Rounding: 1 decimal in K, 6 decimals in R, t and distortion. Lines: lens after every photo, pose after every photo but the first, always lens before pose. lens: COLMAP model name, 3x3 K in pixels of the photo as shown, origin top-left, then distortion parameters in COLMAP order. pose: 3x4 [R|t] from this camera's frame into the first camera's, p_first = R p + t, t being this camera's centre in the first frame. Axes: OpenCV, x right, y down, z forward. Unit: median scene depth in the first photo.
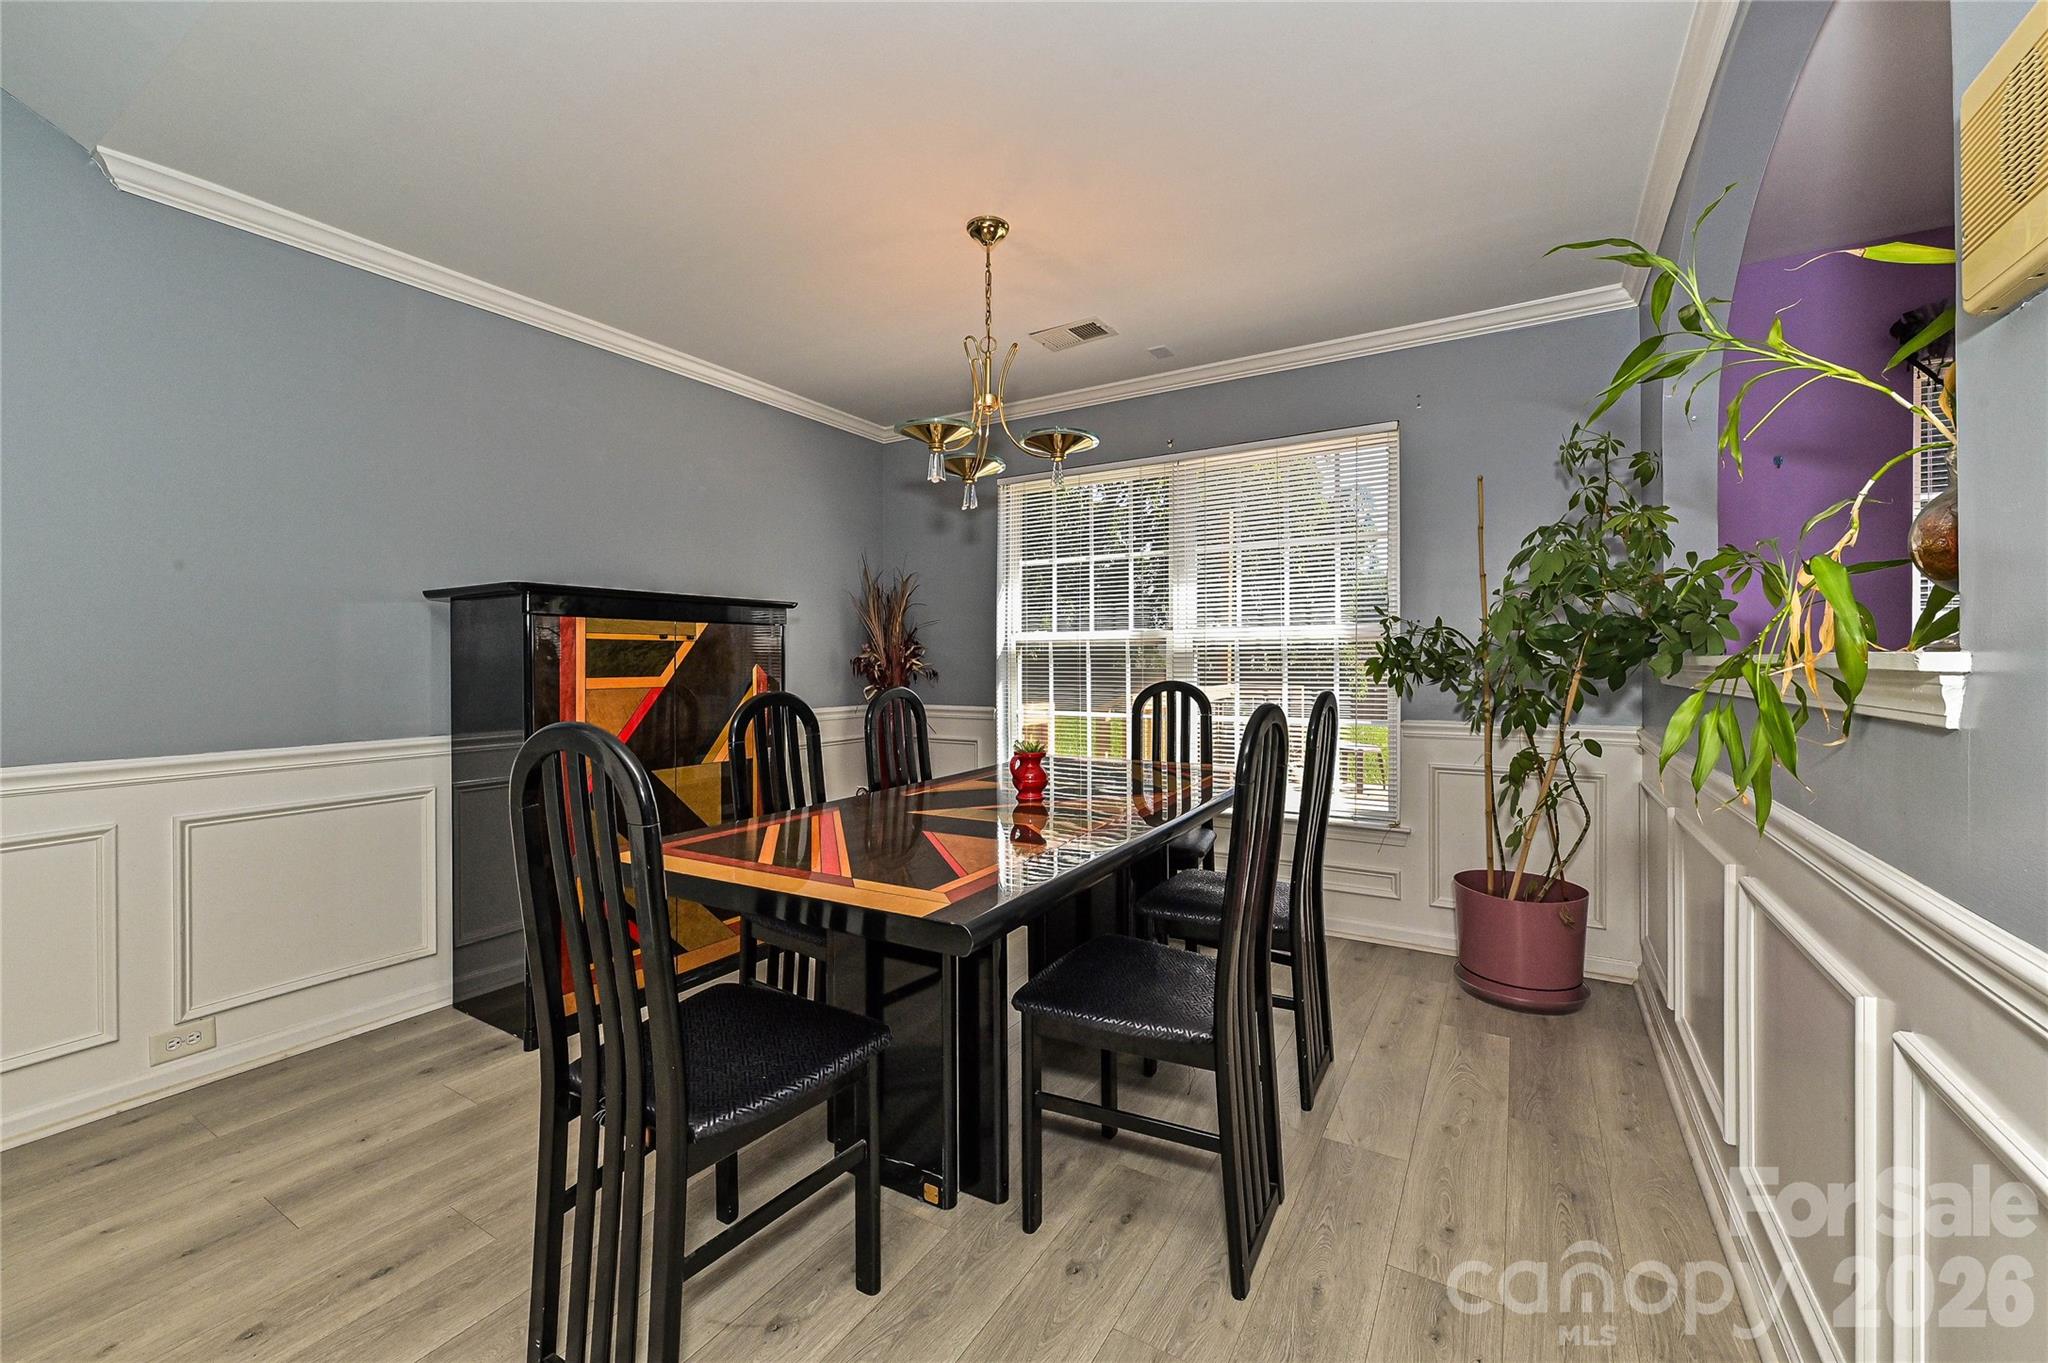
lens RADIAL K [[815.8, 0, 1024.0], [0, 815.8, 672.8], [0, 0, 1]] dist [0.001740, 0.000221]
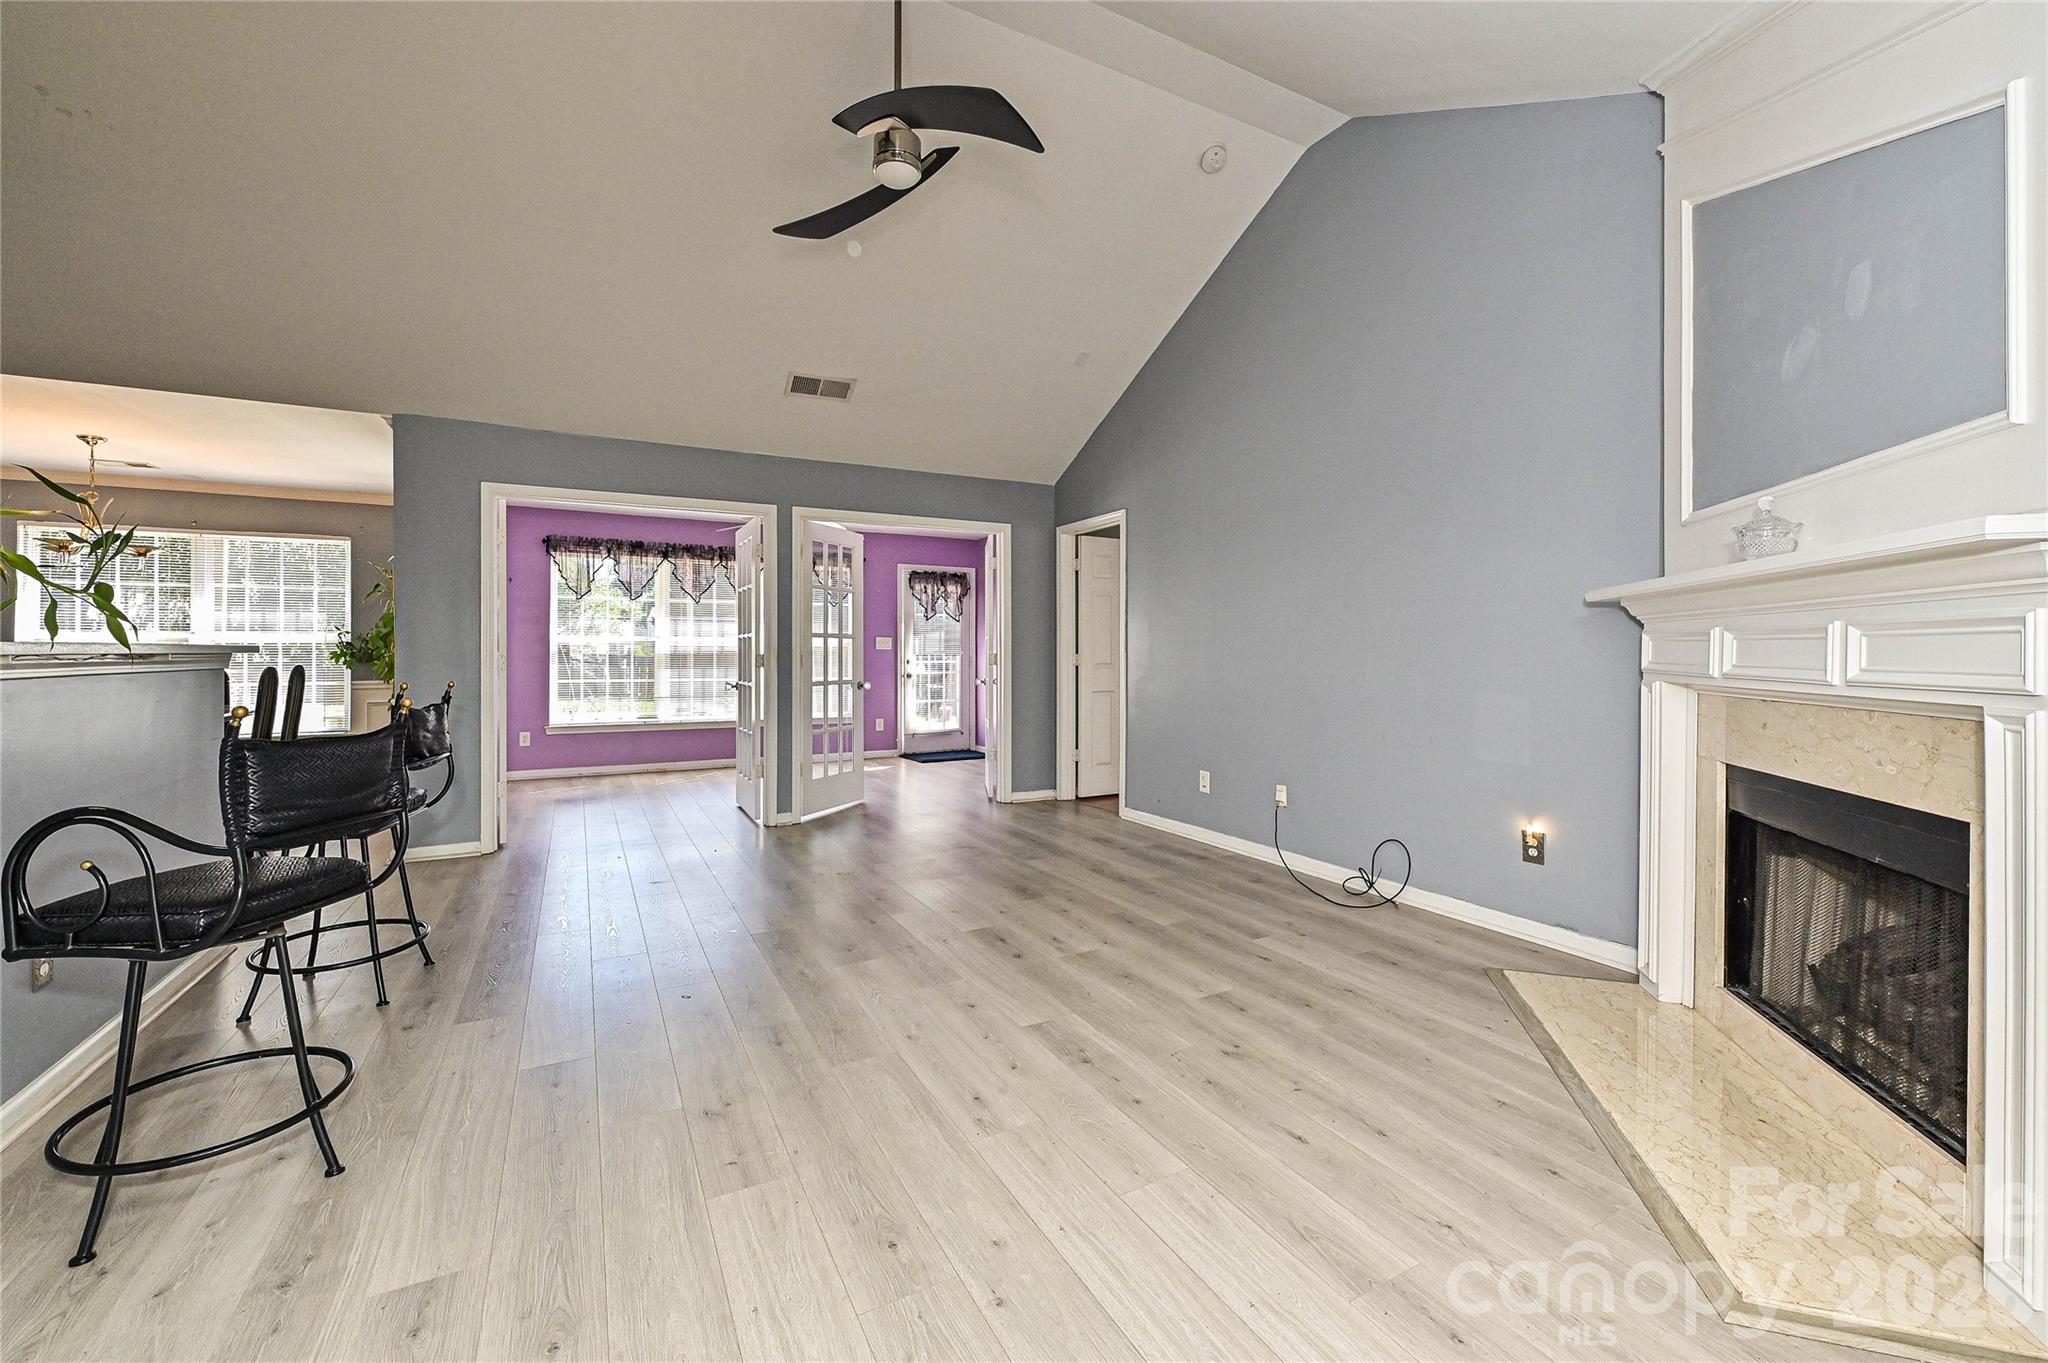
lens RADIAL K [[824.5, 0, 1018.9], [0, 824.5, 652.9], [0, 0, 1]] dist [0.000358, 0.000206]
pose [[0.518211, 0.003683, 0.855245, -0.526966], [0.007759, 0.999929, -0.009008, 0.021992], [-0.855218, 0.011304, 0.518146, -1.796722]]
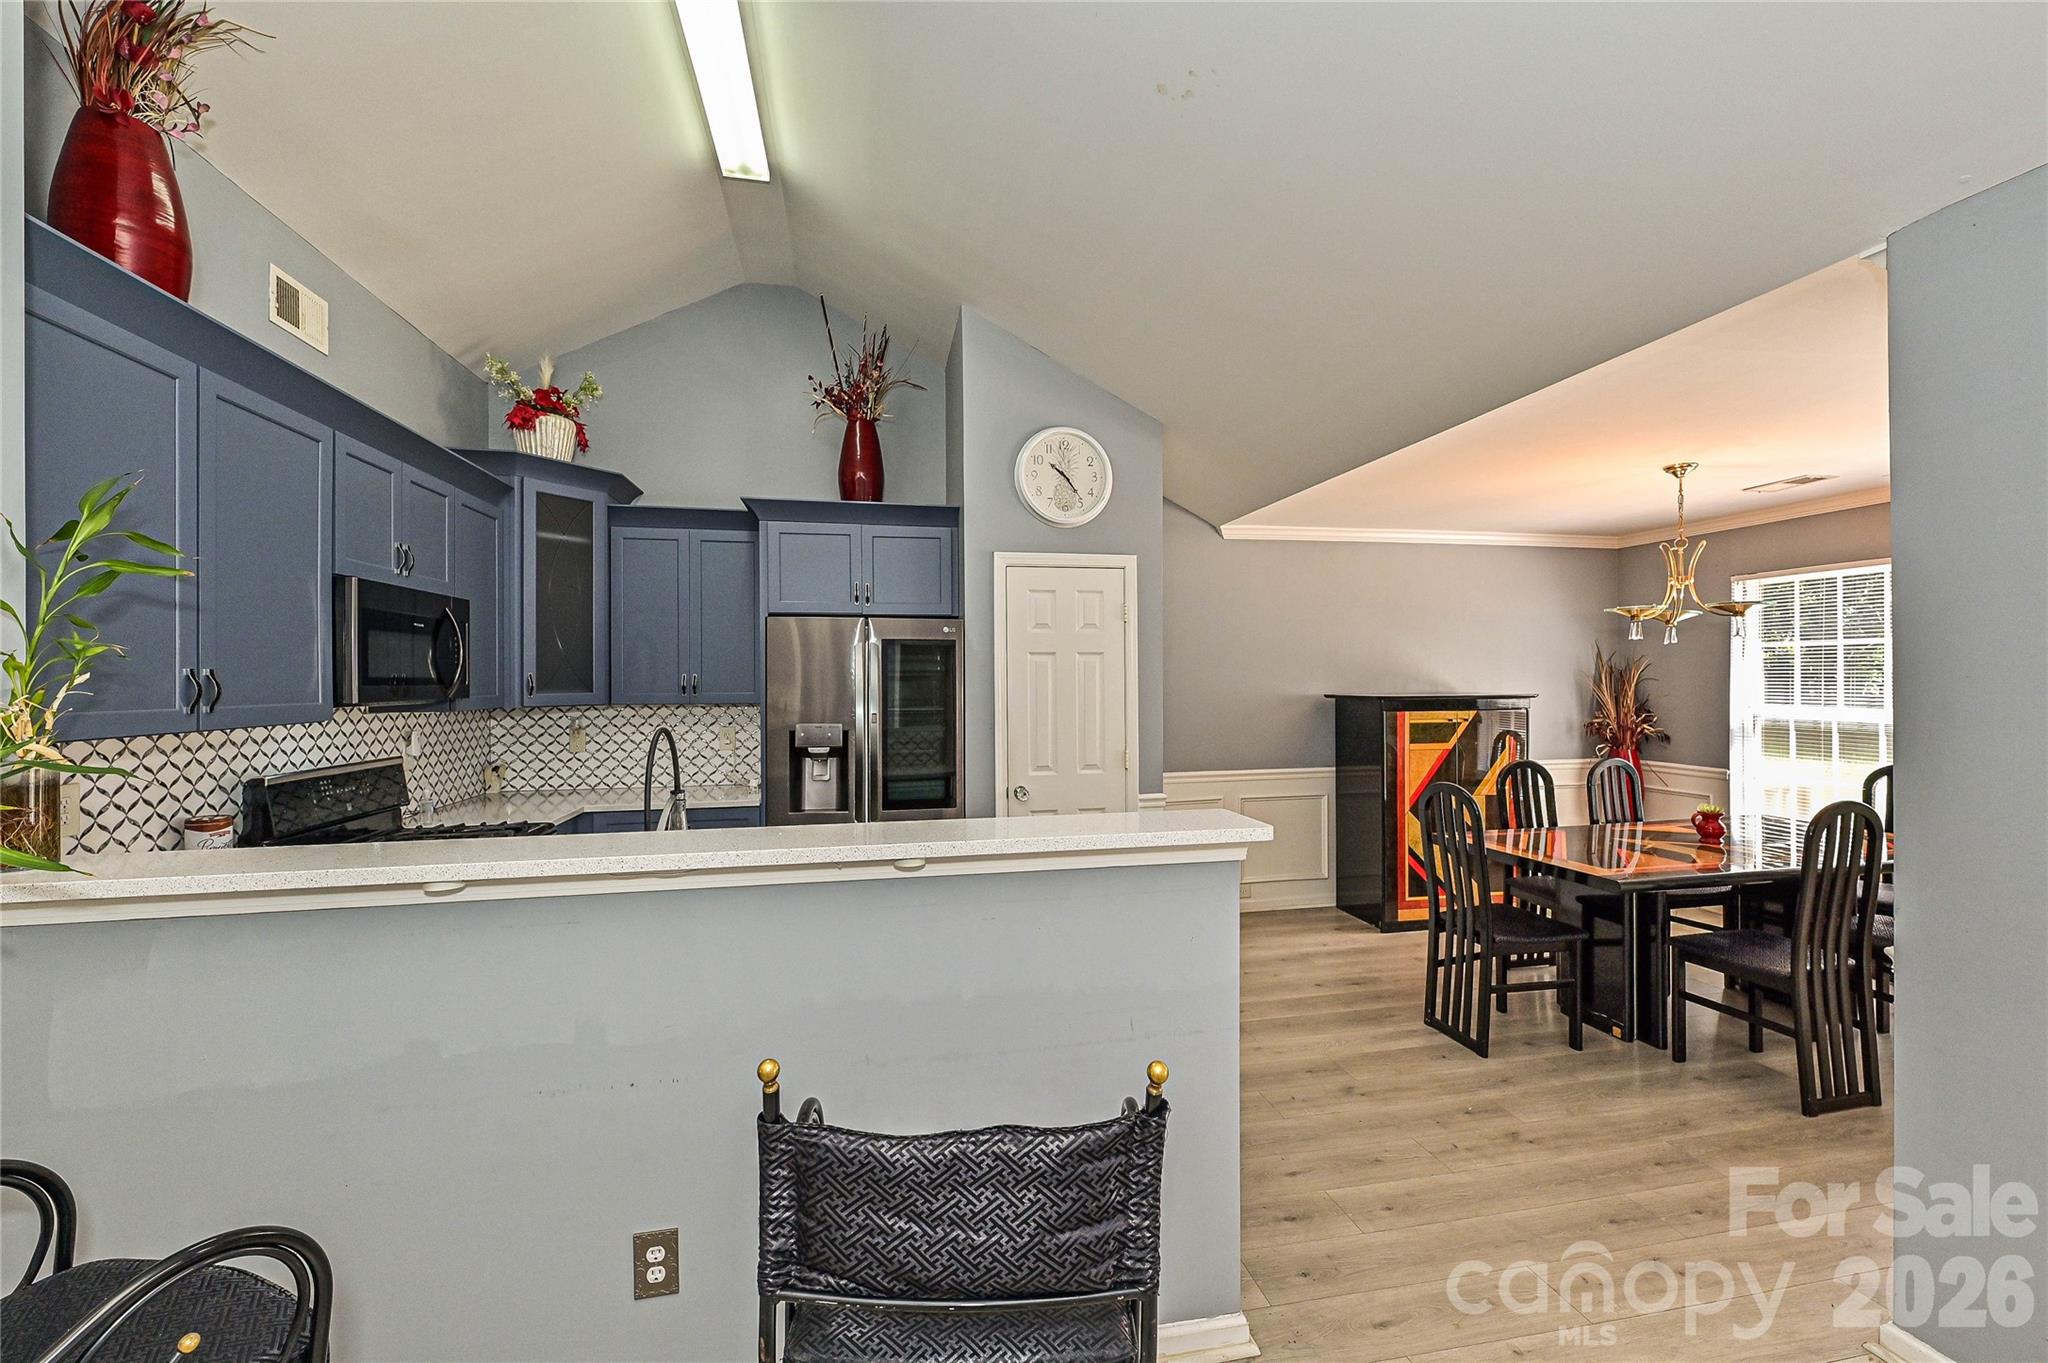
lens RADIAL K [[815.8, 0, 1024.0], [0, 815.8, 672.8], [0, 0, 1]] dist [0.001740, 0.000221]
pose [[0.673856, -0.004052, -0.738851, 0.233010], [-0.006721, 0.999910, -0.011613, -0.119247], [0.738832, 0.012792, 0.673768, -0.851075]]
